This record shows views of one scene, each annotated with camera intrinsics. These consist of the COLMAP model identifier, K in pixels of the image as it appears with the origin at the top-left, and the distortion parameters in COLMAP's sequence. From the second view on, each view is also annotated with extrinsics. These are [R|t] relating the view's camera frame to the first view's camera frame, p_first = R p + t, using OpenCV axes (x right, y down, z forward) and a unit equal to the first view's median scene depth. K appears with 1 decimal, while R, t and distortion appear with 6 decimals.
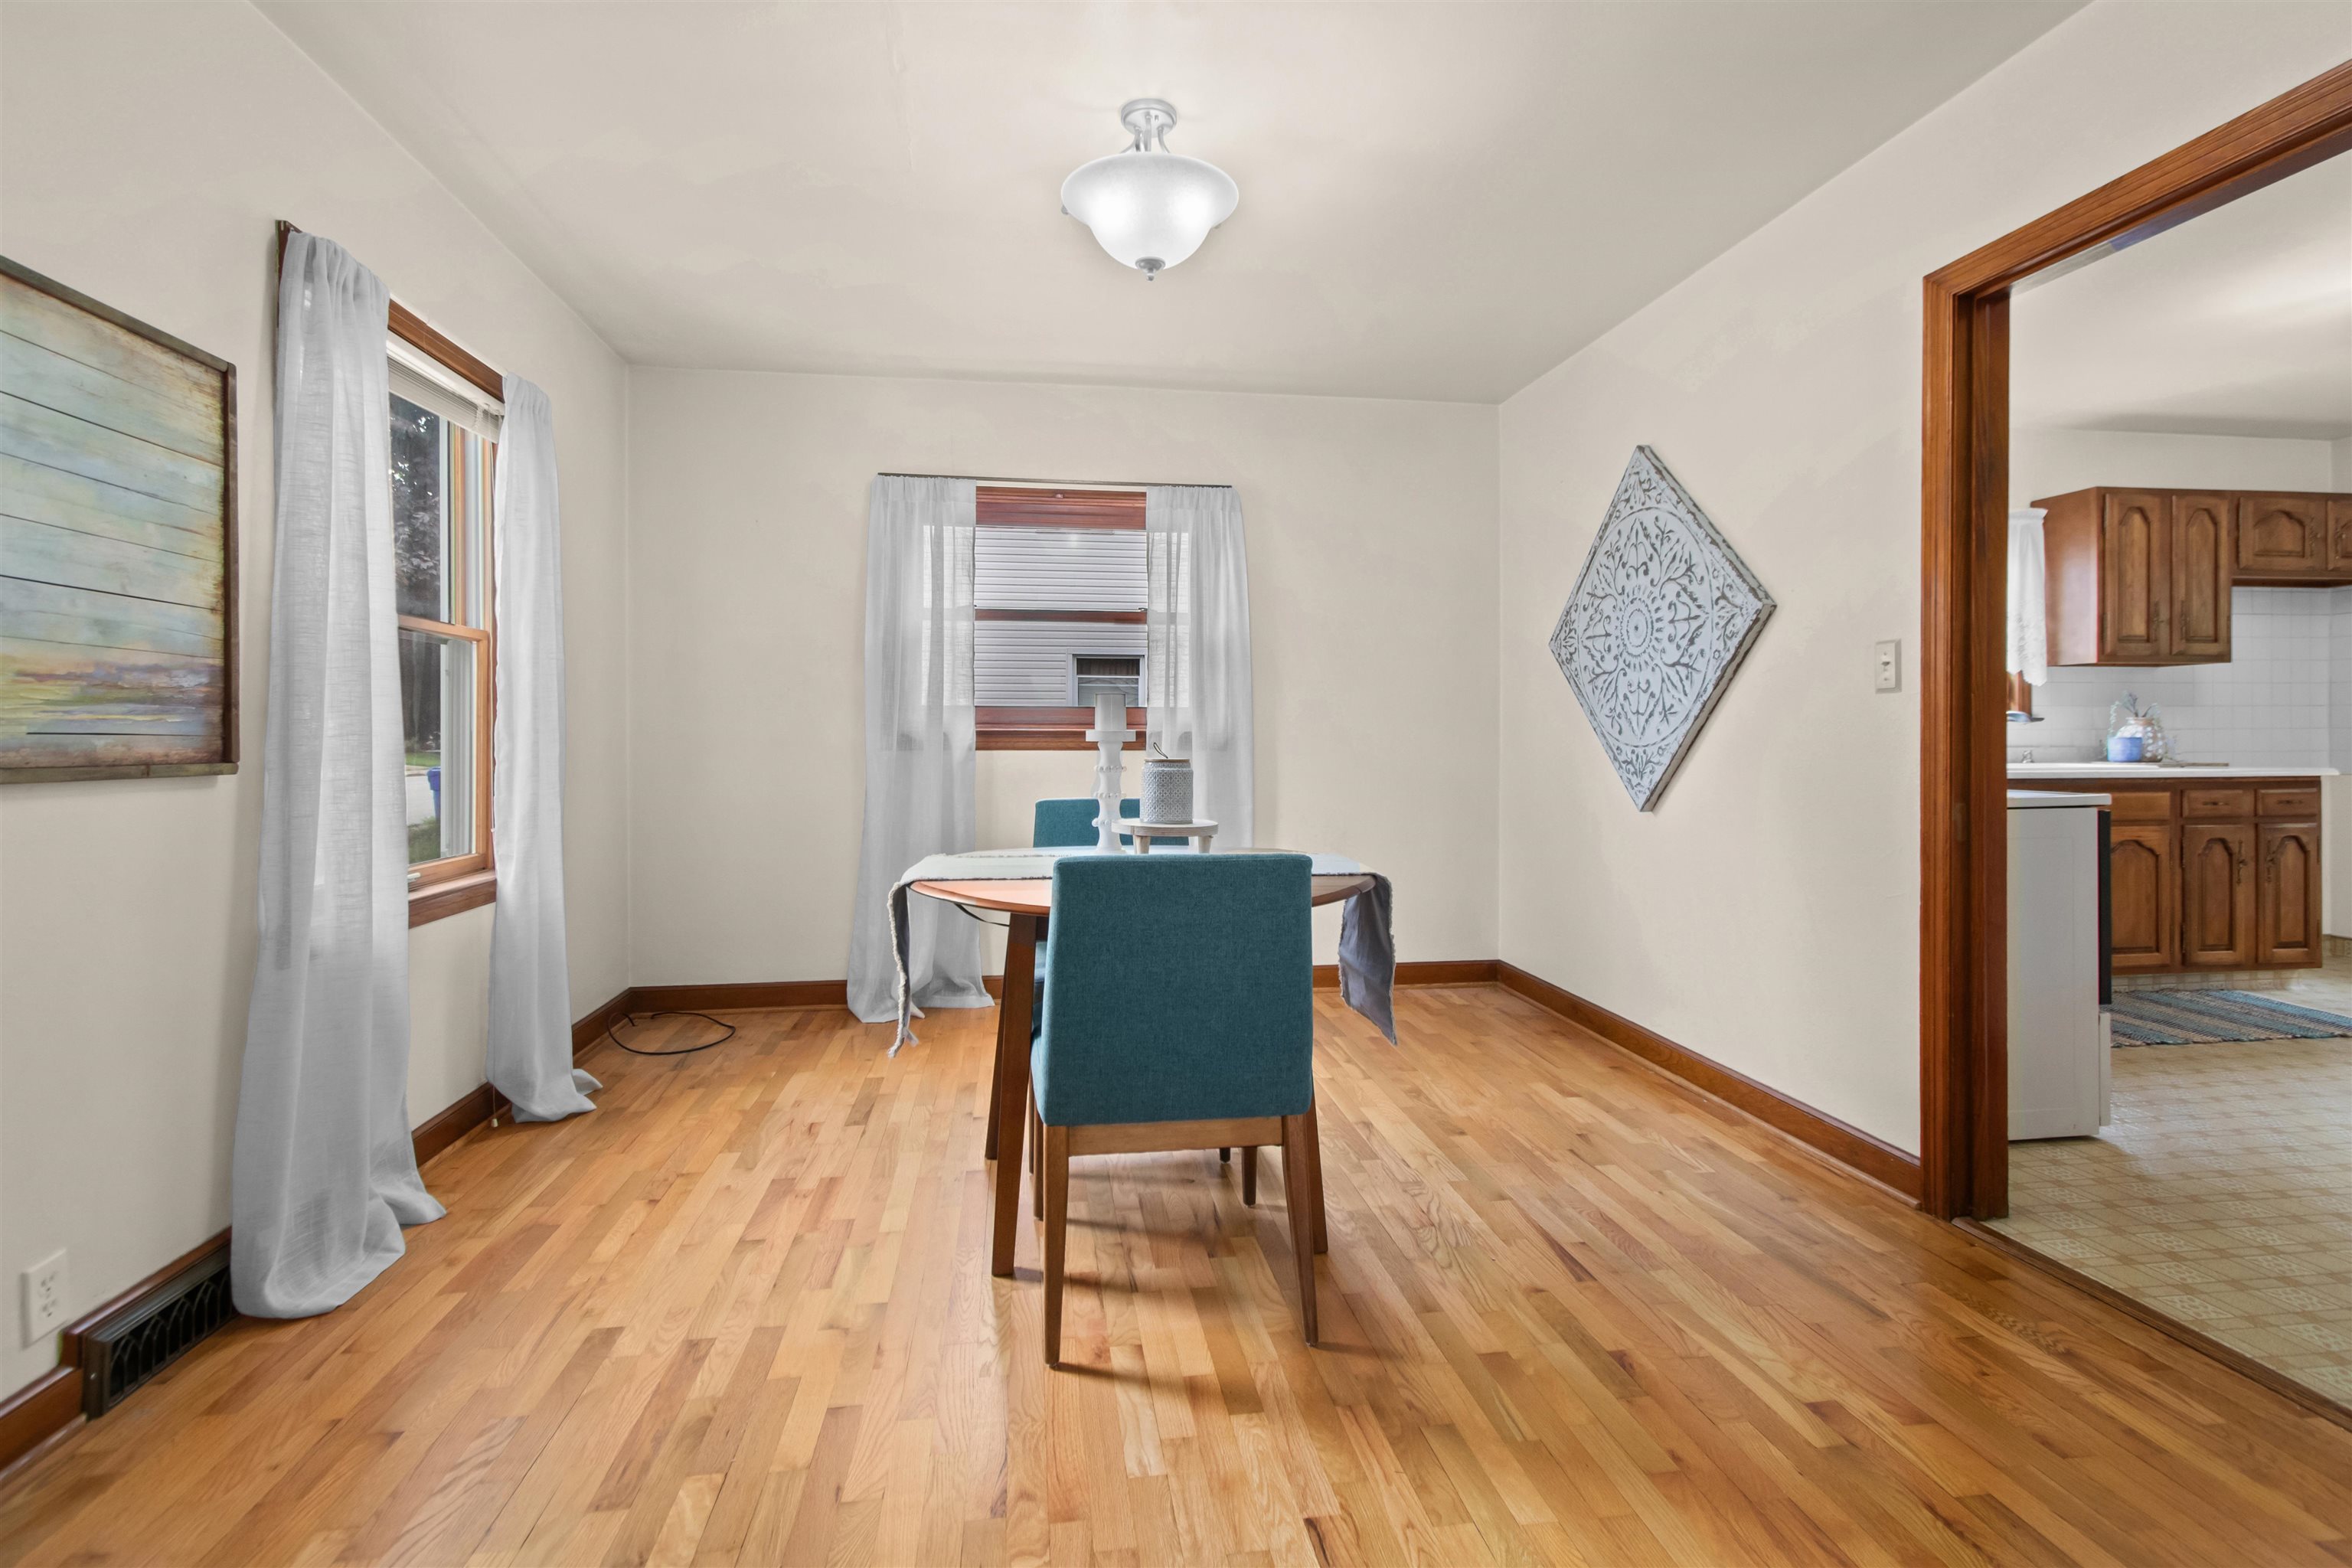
lens RADIAL K [[1093.1, 0, 1185.1], [0, 1093.1, 738.2], [0, 0, 1]] dist [0.001971, 0.001240]
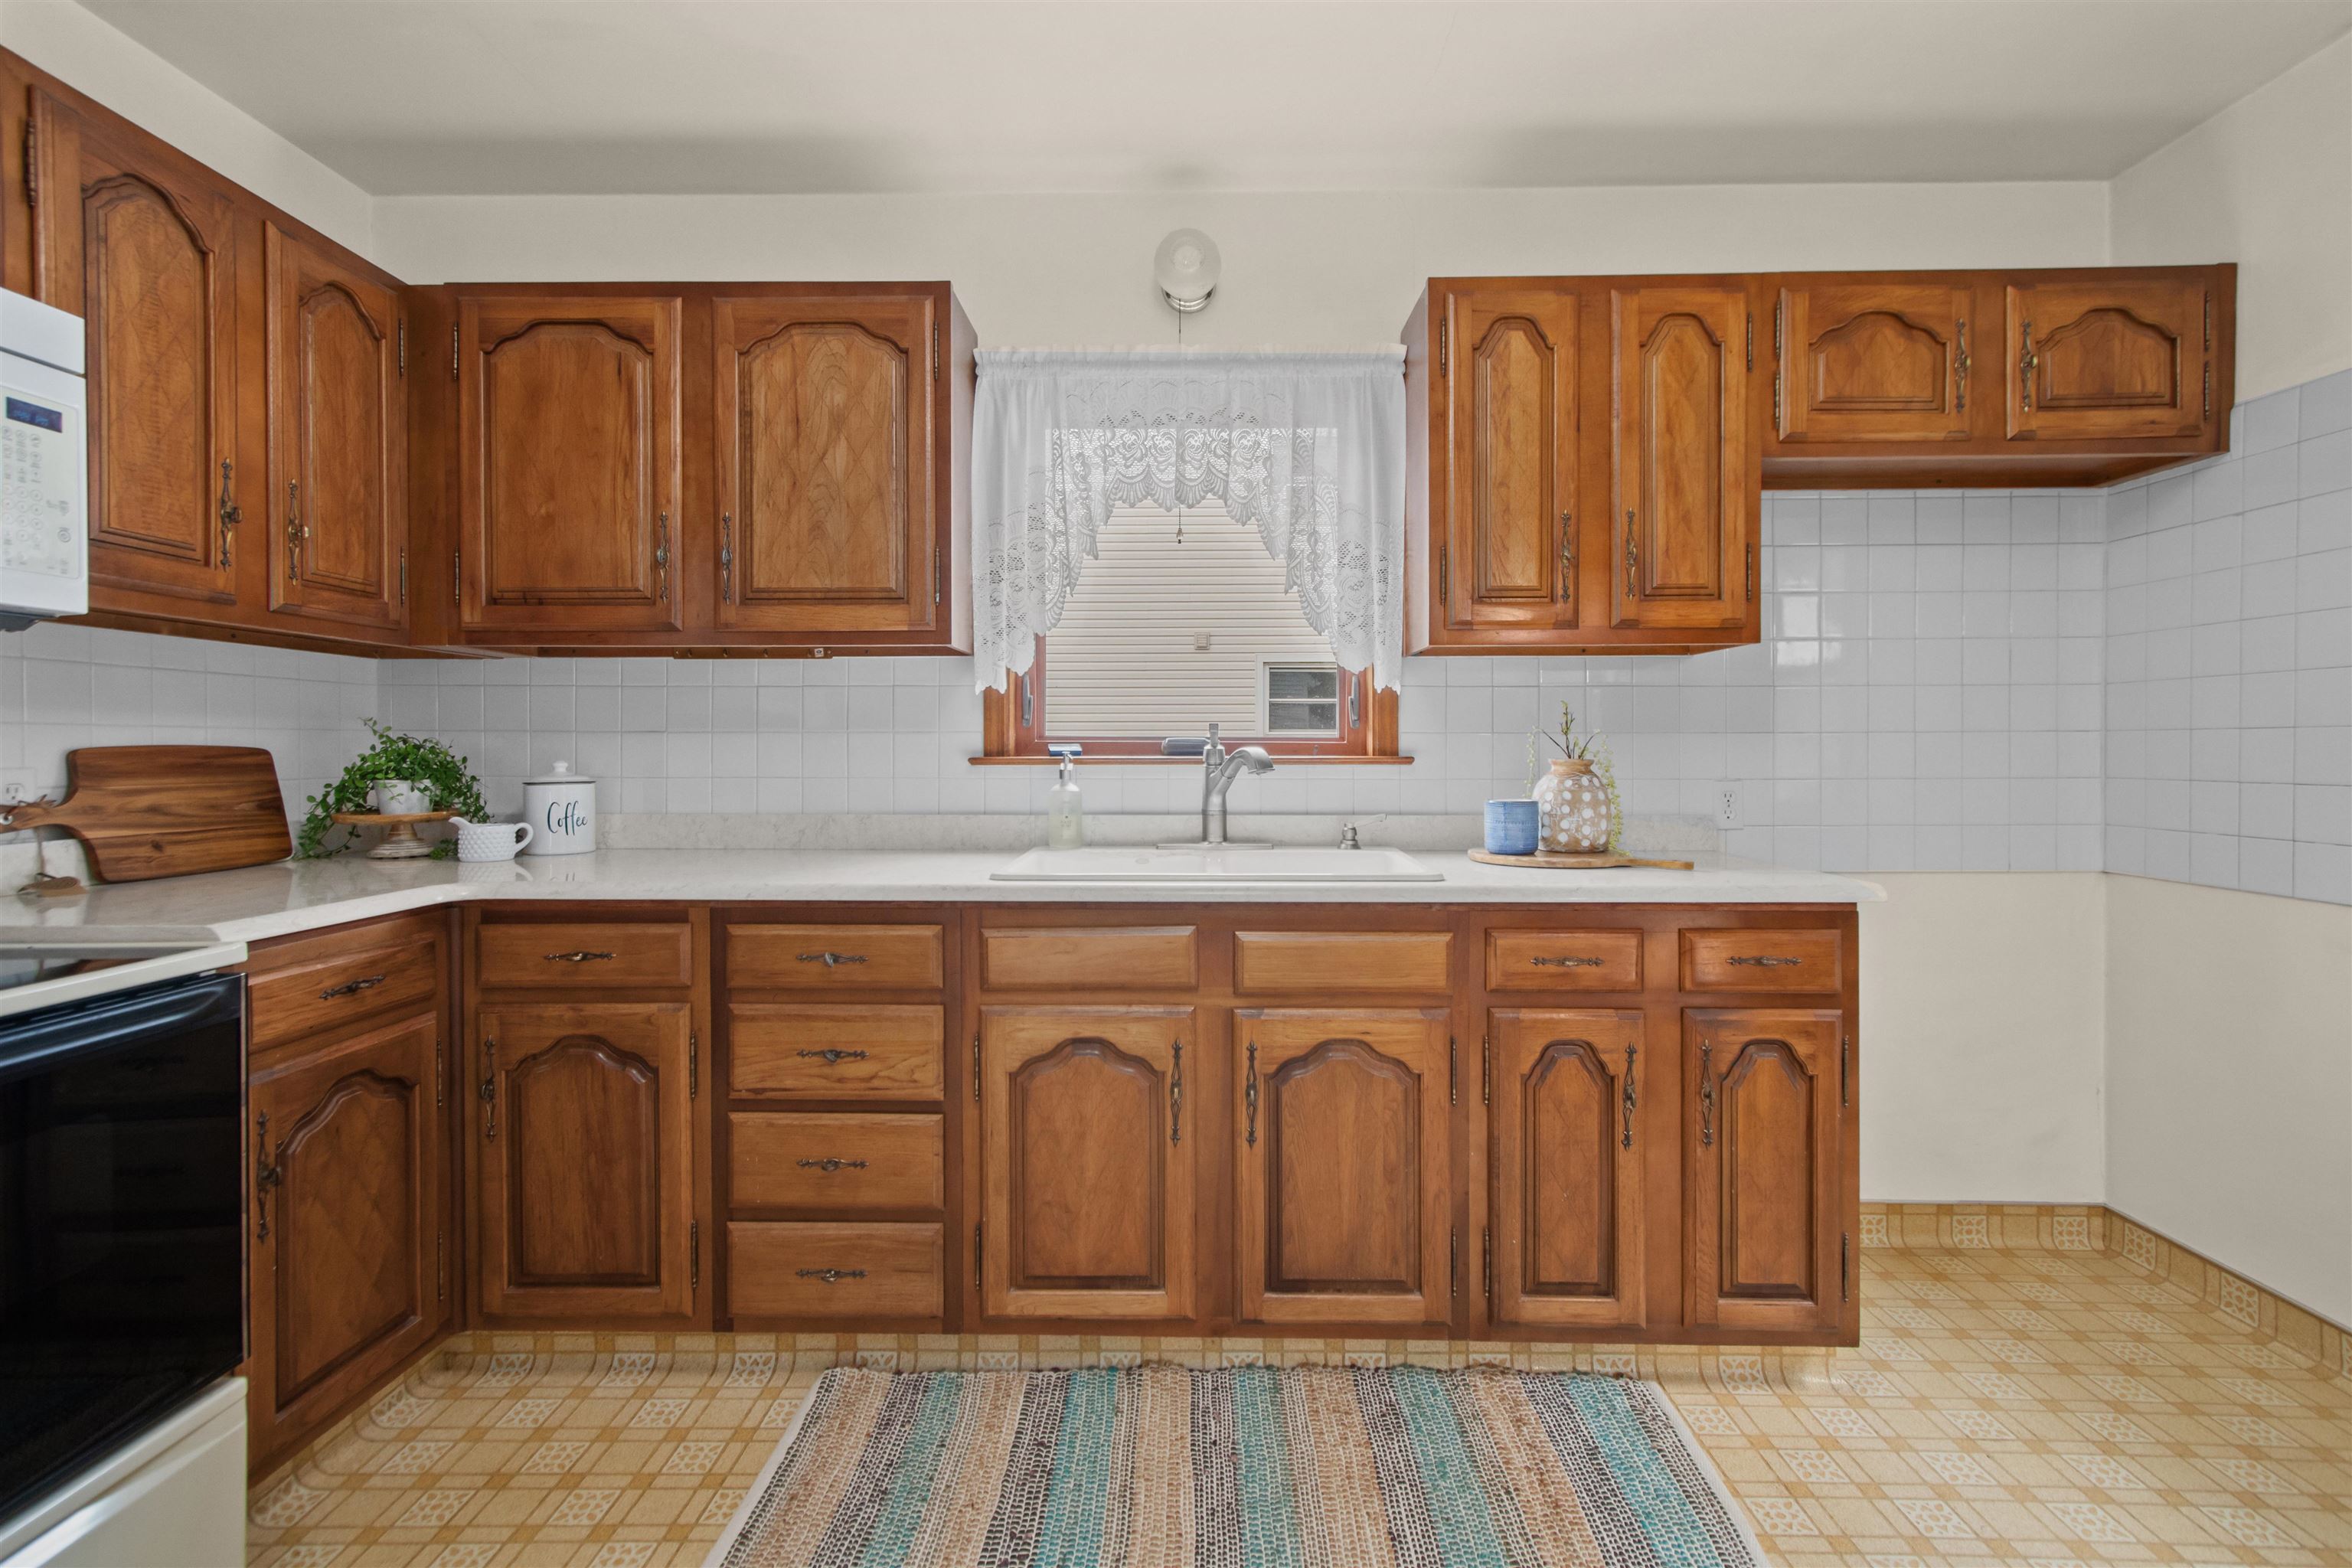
lens RADIAL K [[1090.9, 0, 1187.9], [0, 1090.9, 752.6], [0, 0, 1]] dist [-0.000422, 0.009215]
pose [[0.985877, 0.002454, -0.167453, 0.853366], [-0.001936, 0.999993, 0.003262, -0.024787], [0.167459, -0.002892, 0.985875, 0.537607]]
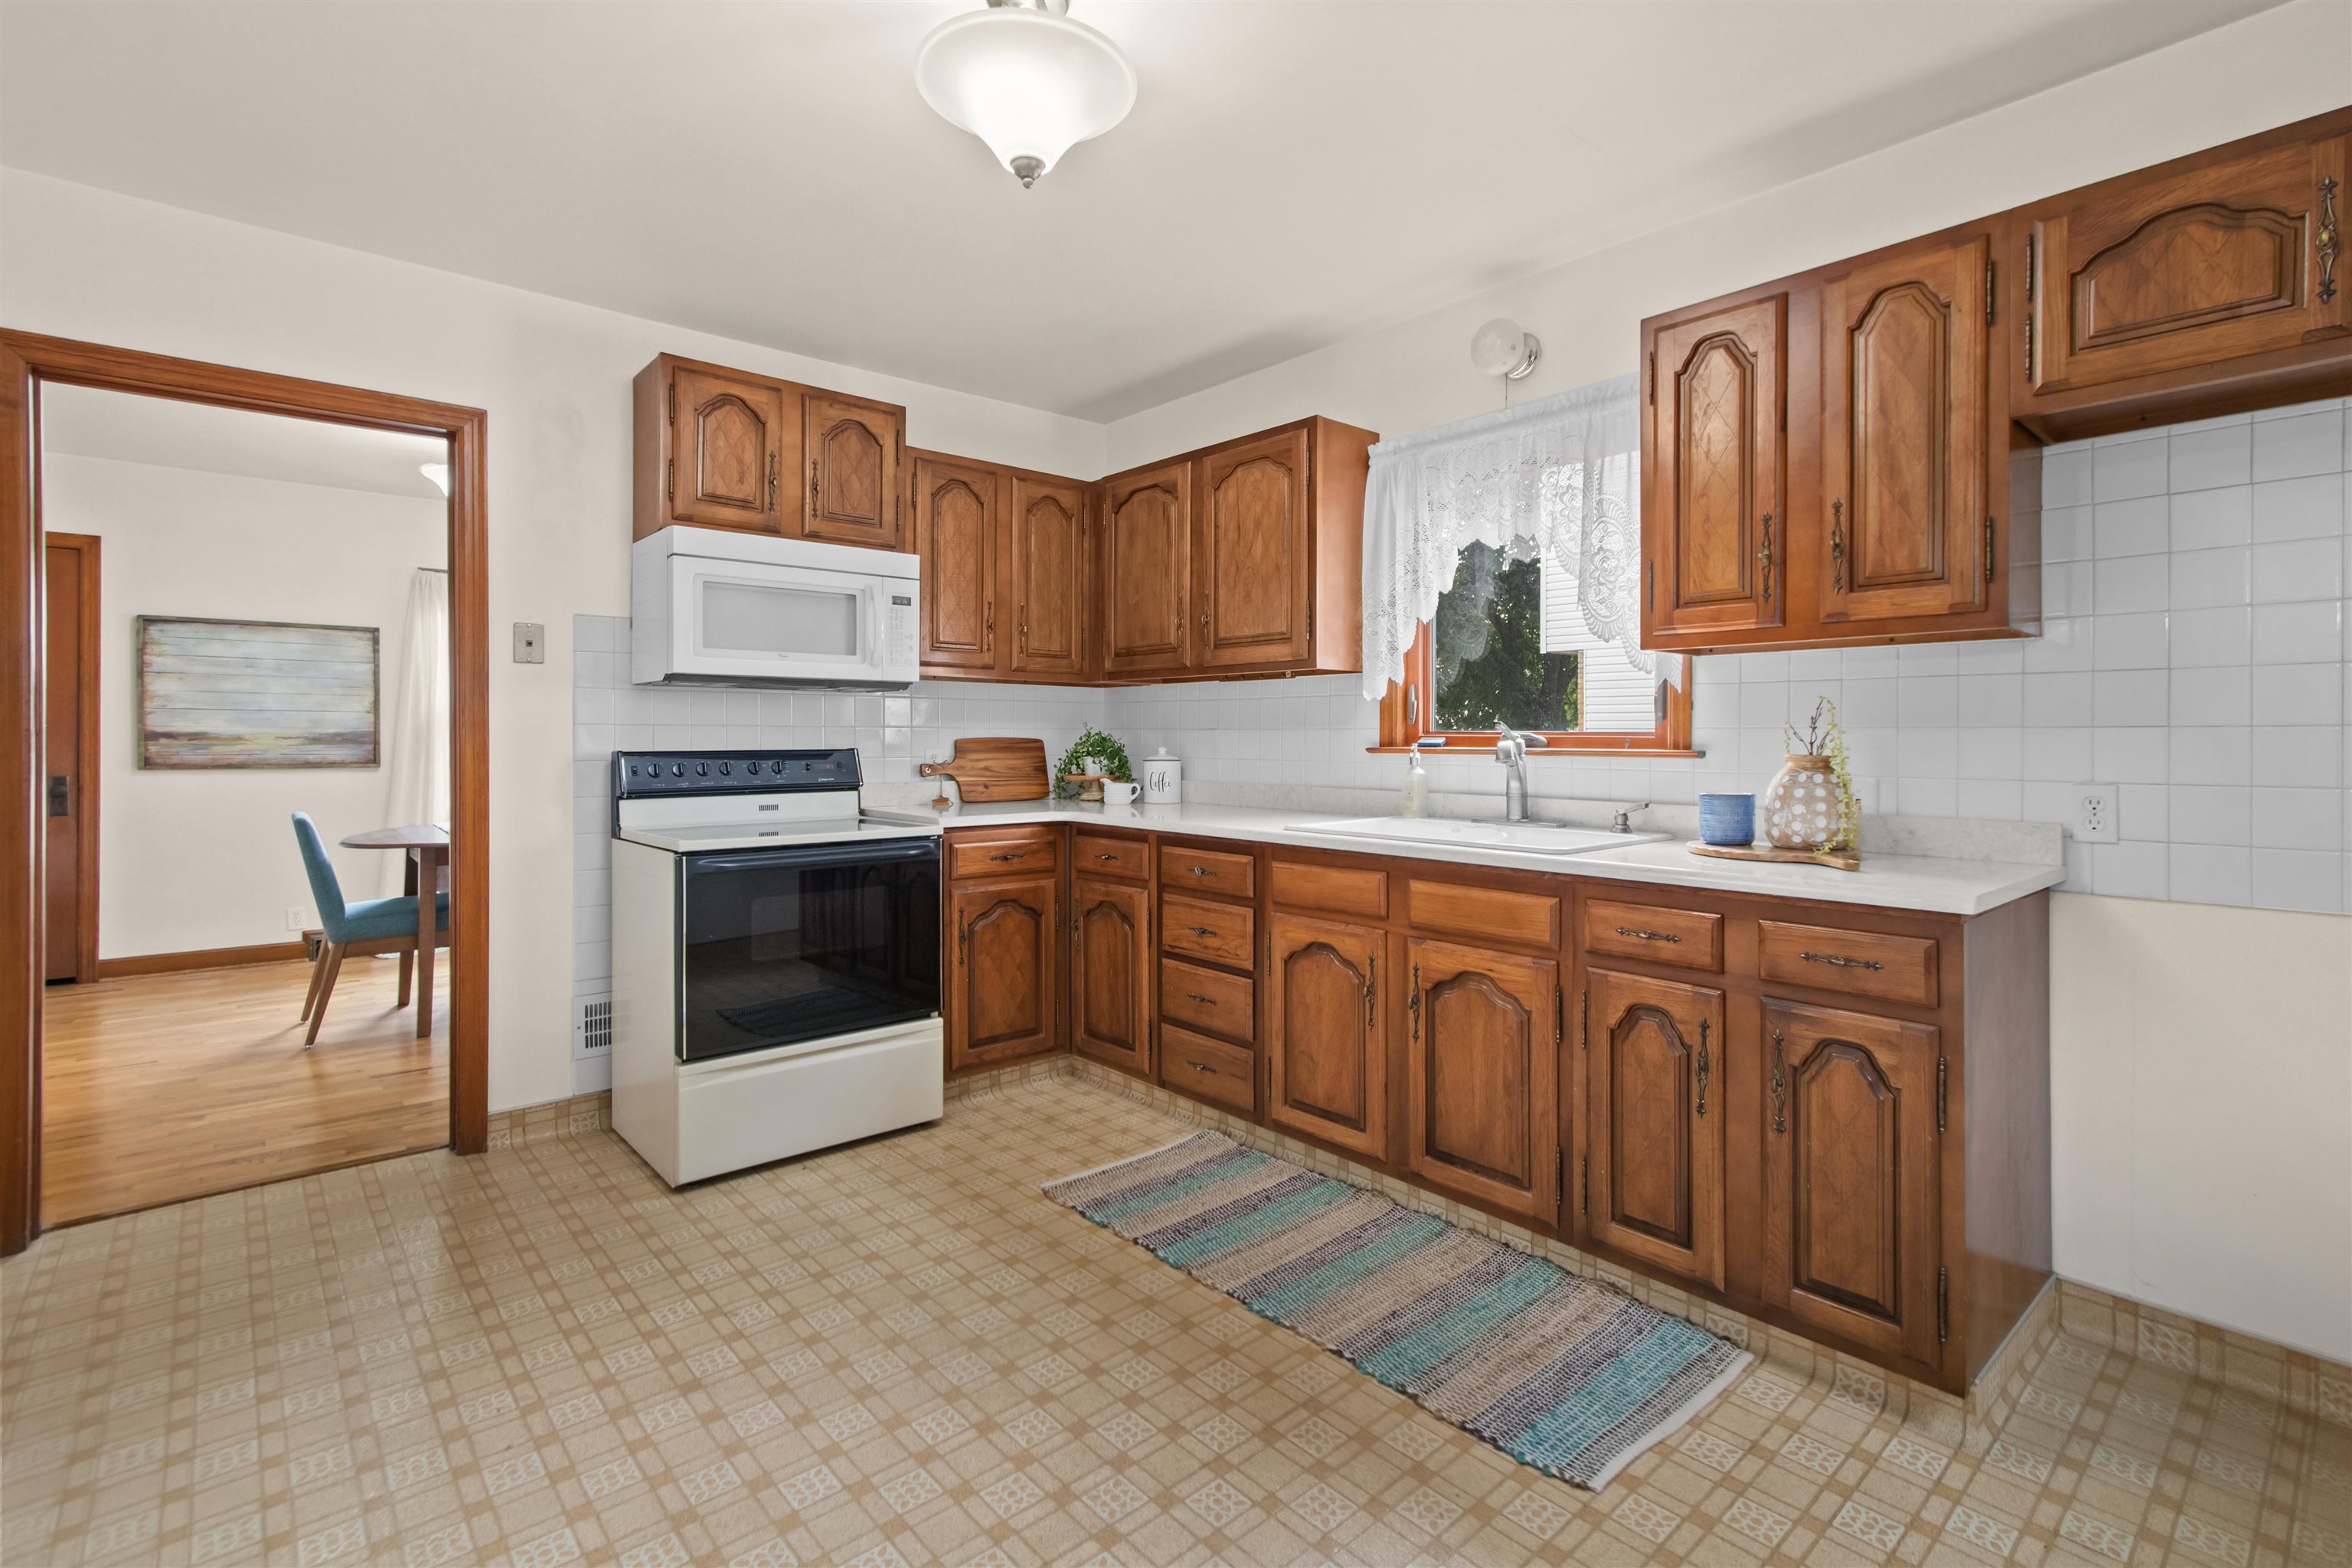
lens RADIAL K [[1093.1, 0, 1185.1], [0, 1093.1, 738.2], [0, 0, 1]] dist [0.001971, 0.001240]
pose [[0.537350, 0.005396, -0.843342, 1.226987], [-0.004418, 0.999984, 0.003584, -0.028903], [0.843348, 0.001800, 0.537366, 0.555365]]
